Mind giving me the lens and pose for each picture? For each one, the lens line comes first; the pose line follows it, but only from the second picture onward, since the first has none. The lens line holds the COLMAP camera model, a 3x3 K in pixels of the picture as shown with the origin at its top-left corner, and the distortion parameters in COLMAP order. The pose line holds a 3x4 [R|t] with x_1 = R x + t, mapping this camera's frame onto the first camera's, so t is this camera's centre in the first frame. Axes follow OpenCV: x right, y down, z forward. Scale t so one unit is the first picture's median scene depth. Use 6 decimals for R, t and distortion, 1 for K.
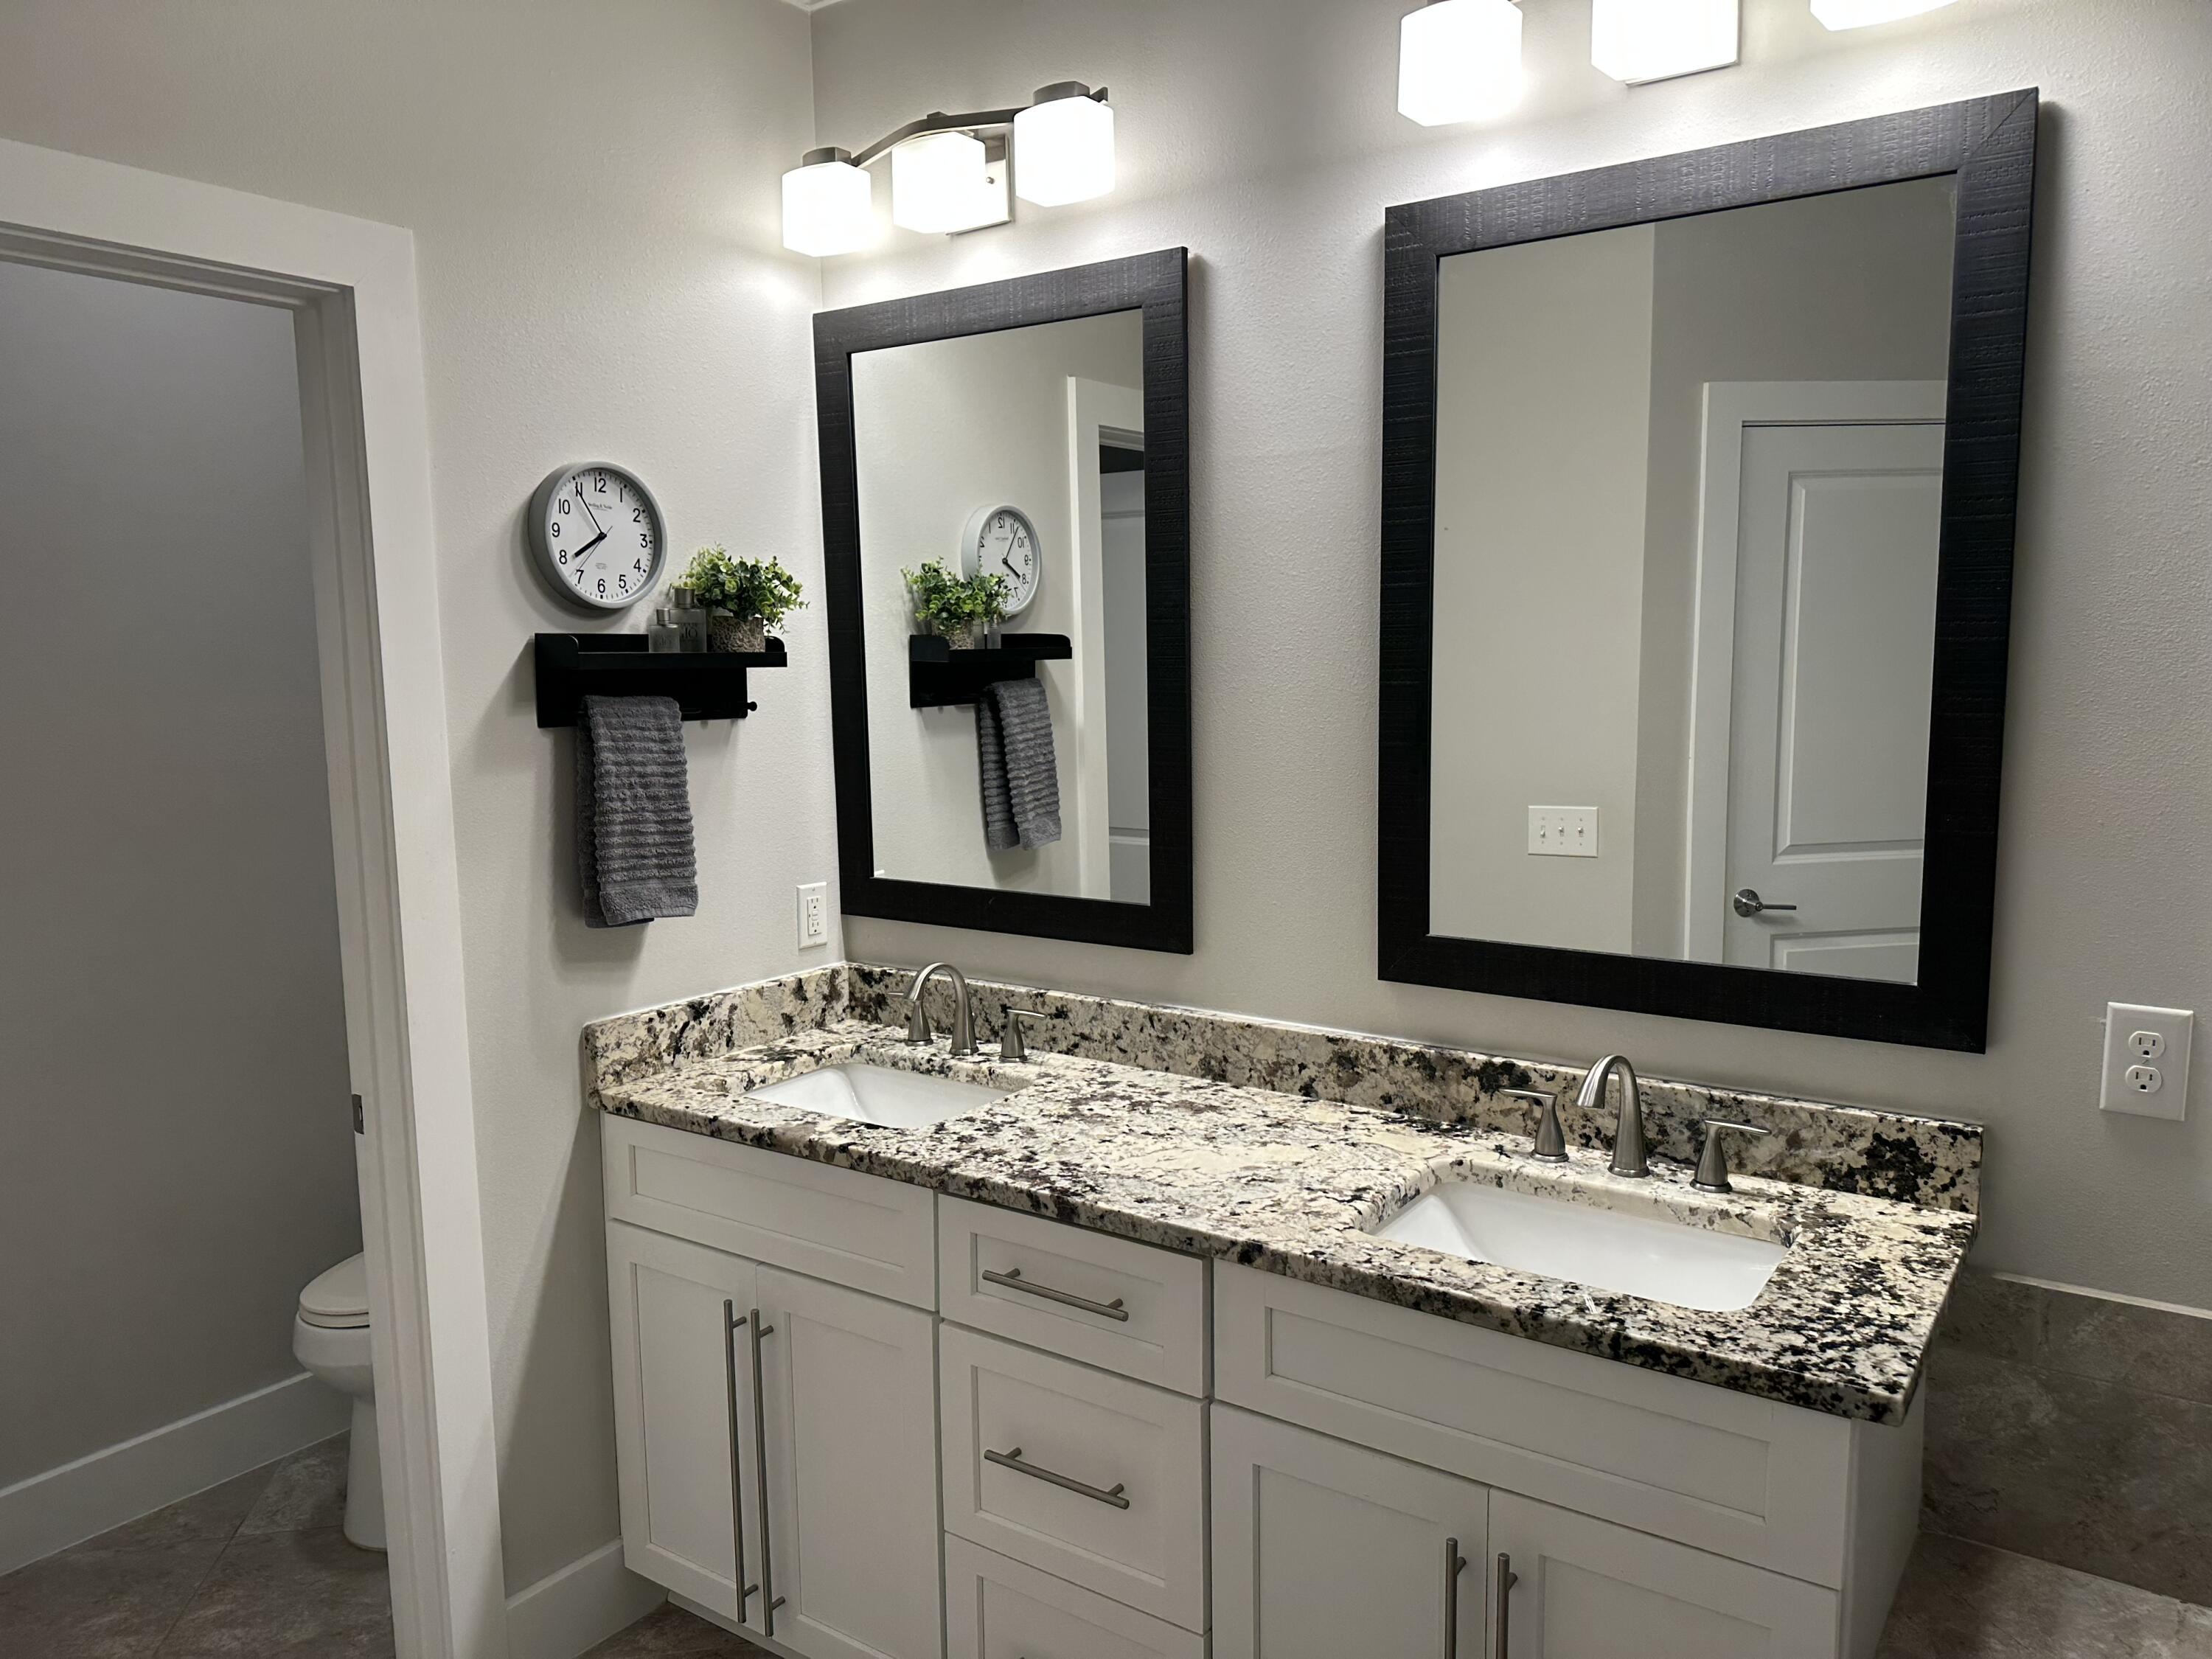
lens RADIAL K [[1530.0, 0, 1106.0], [0, 1530.0, 829.5], [0, 0, 1]] dist [-0.005728, -0.002135]
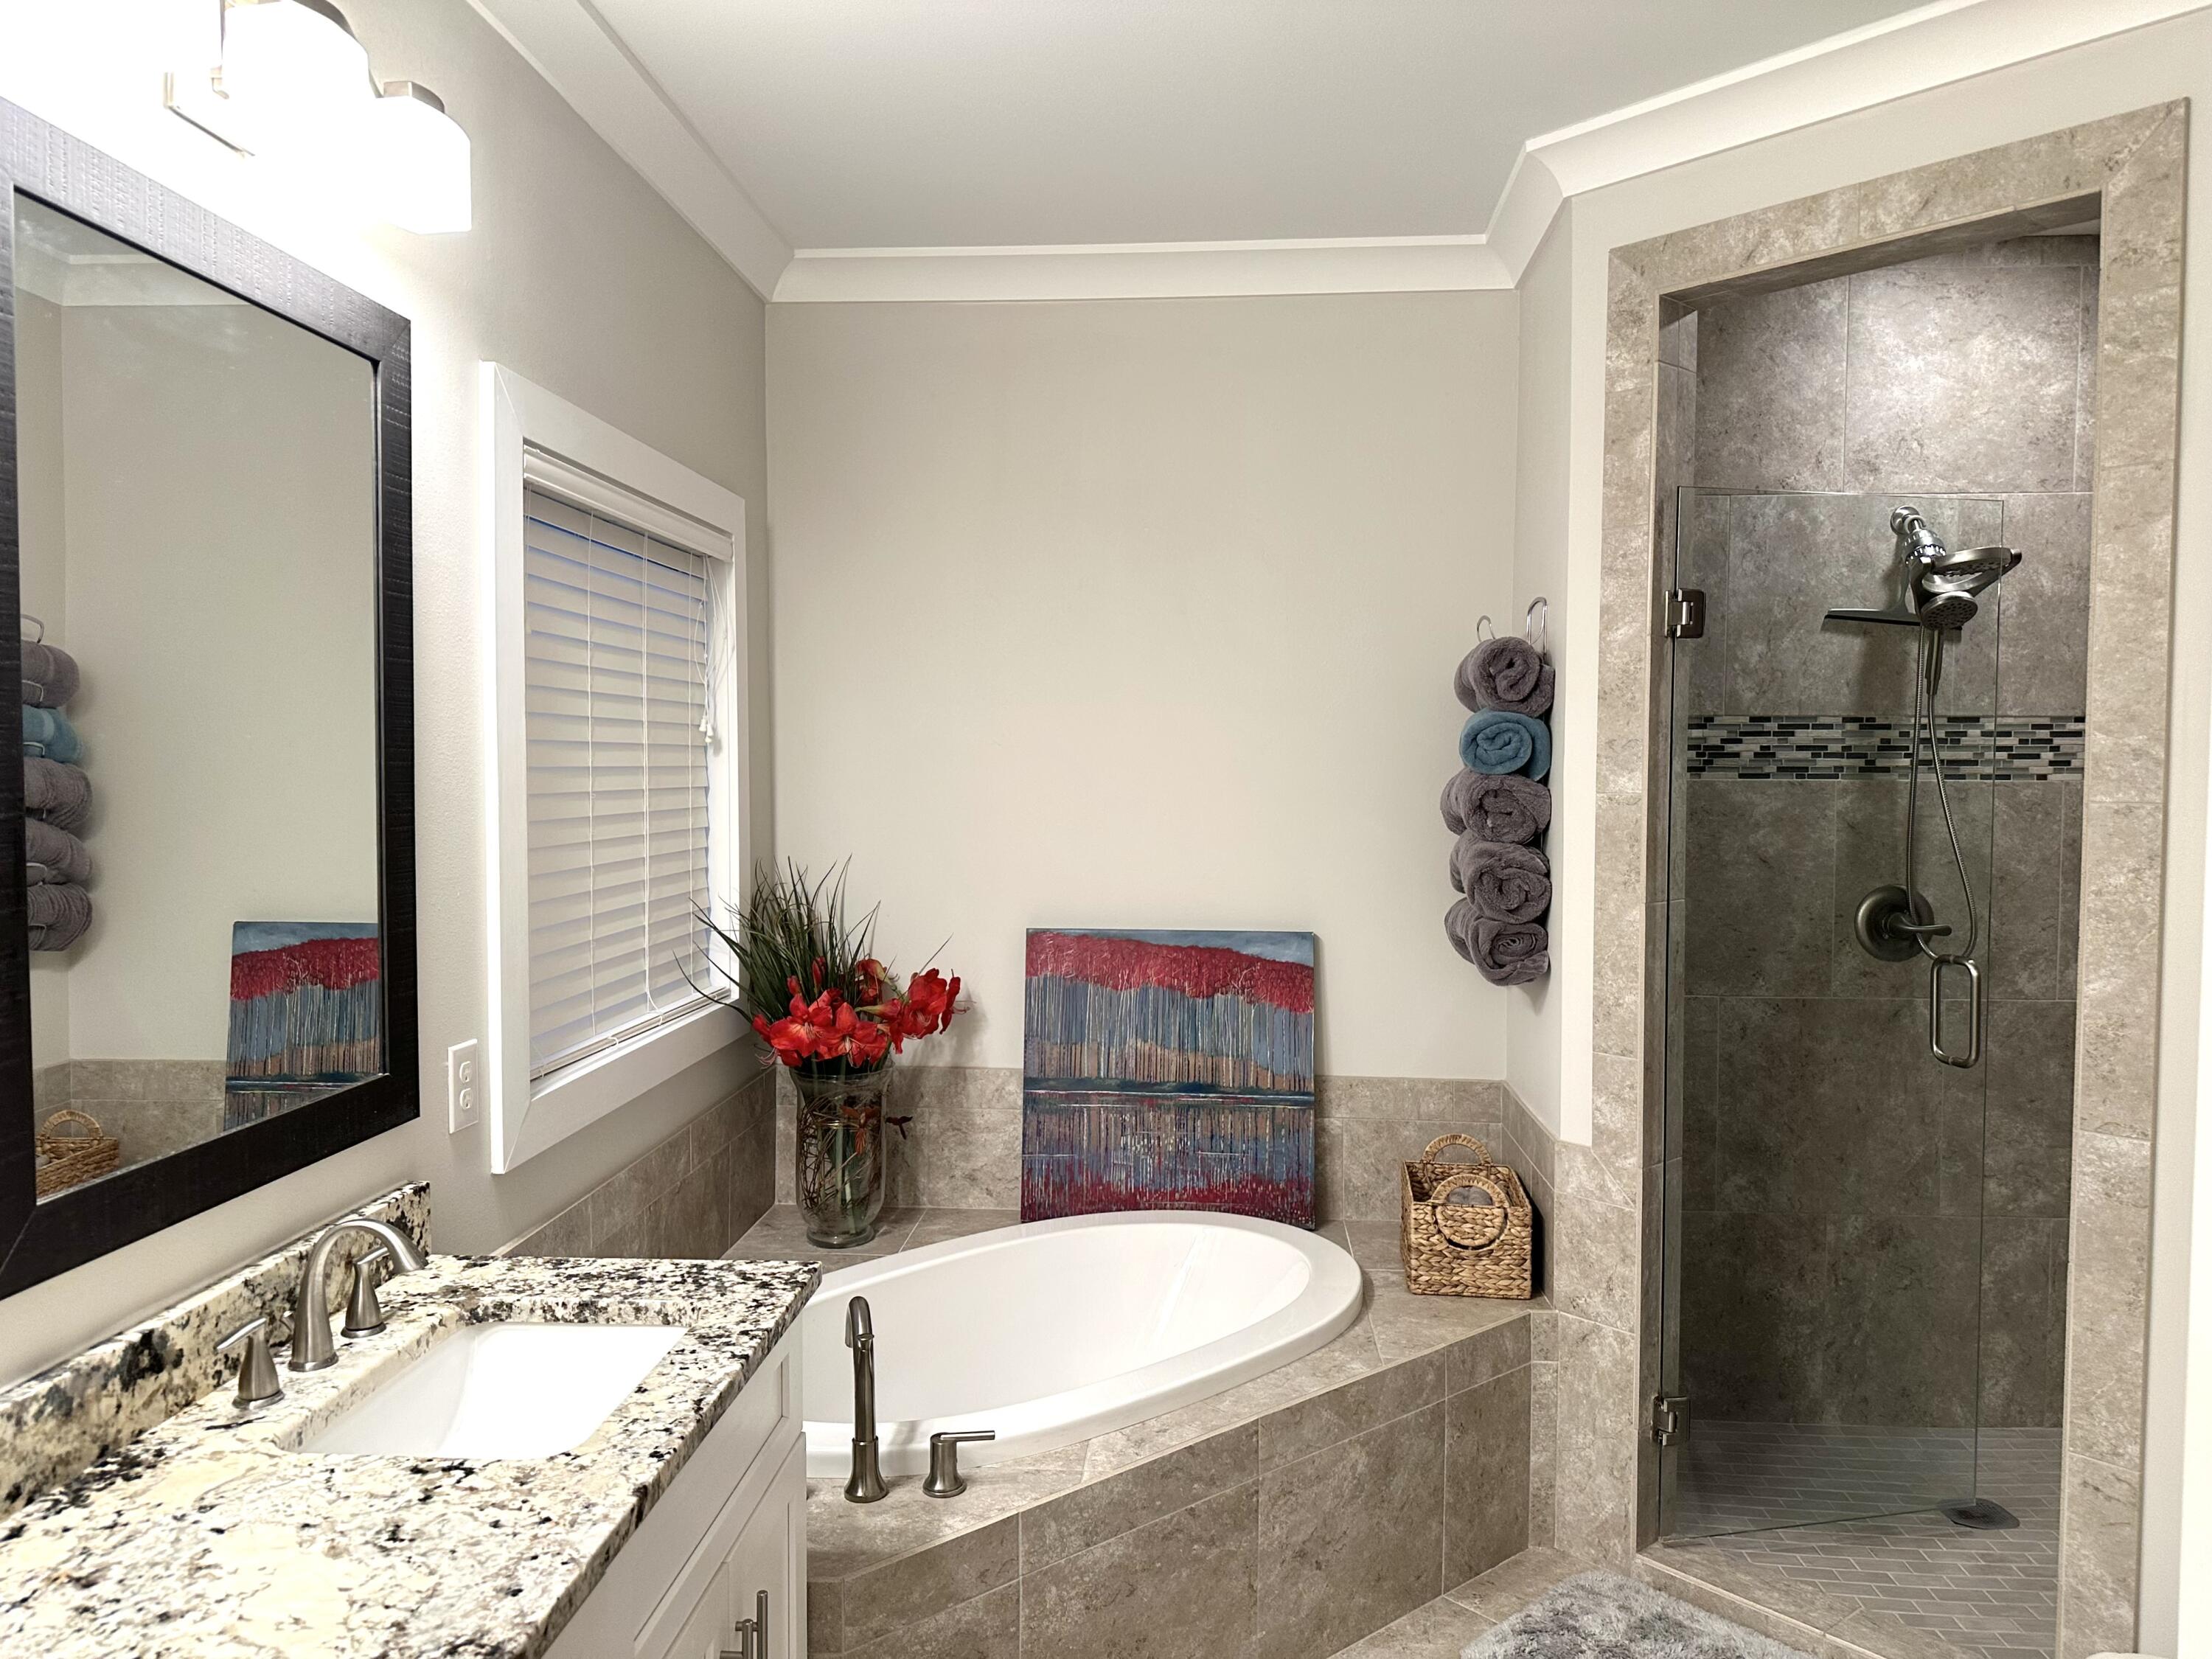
lens RADIAL K [[1530.0, 0, 1106.0], [0, 1530.0, 829.5], [0, 0, 1]] dist [-0.005728, -0.002135]
pose [[-0.526145, -0.019839, 0.850164, -0.642958], [0.099712, 0.991392, 0.084845, -0.109954], [-0.844529, 0.129412, -0.519638, 1.047451]]
